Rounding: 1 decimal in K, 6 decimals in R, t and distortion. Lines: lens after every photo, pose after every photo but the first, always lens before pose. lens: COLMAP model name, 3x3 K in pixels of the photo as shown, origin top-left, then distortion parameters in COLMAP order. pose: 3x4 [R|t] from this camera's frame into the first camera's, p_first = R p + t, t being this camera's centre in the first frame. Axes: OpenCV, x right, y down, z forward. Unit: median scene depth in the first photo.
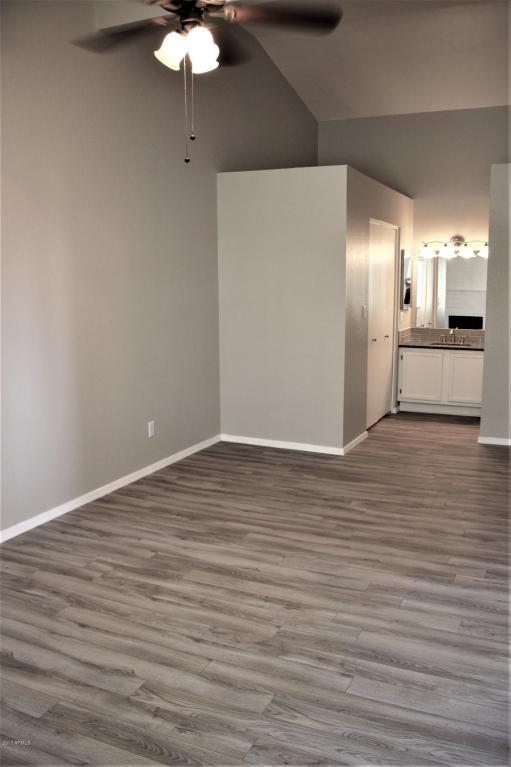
lens RADIAL K [[646.6, 0, 255.5], [0, 646.6, 383.5], [0, 0, 1]] dist [-0.123073, 0.001730]
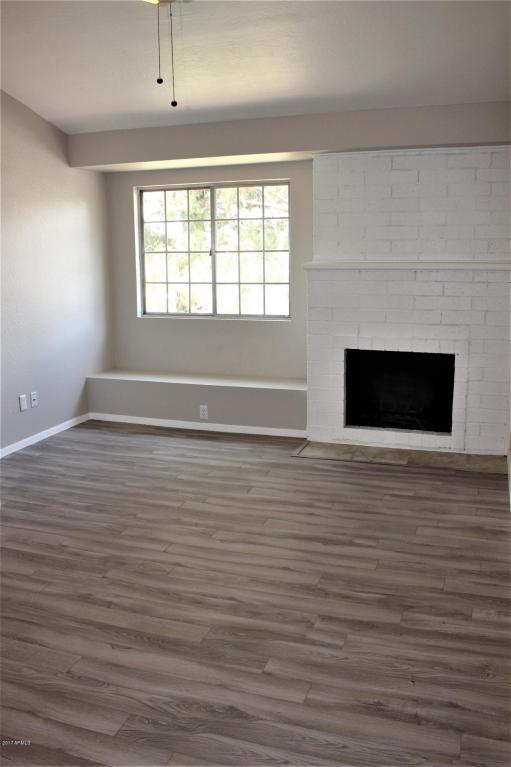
lens RADIAL K [[646.6, 0, 255.5], [0, 646.6, 383.5], [0, 0, 1]] dist [-0.123073, 0.001730]
pose [[-0.992730, 0.041720, -0.112904, -0.087431], [-0.001359, 0.934065, 0.357100, -0.242839], [0.120357, 0.354657, -0.927218, 1.507530]]
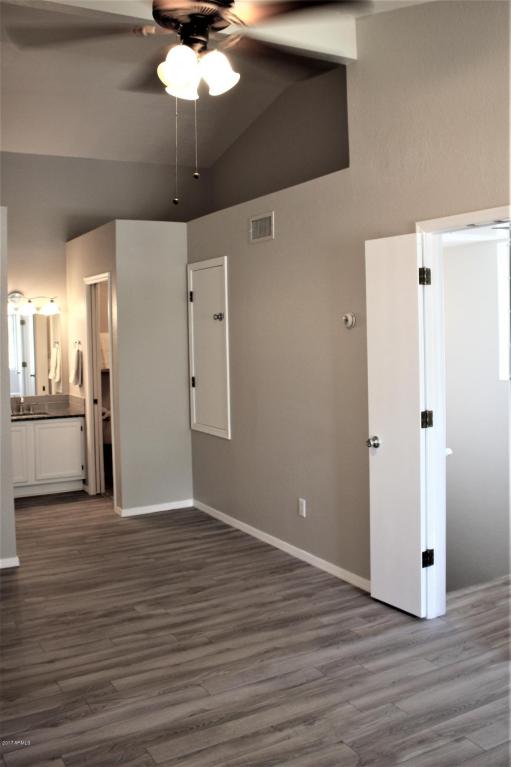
lens RADIAL K [[728.2, 0, 255.5], [0, 728.2, 383.5], [0, 0, 1]] dist [-0.167800, 0.135816]
pose [[0.574132, -0.059970, 0.816564, -0.602883], [0.144772, 0.989035, -0.029154, -0.062510], [-0.805862, 0.134954, 0.576519, 0.384196]]
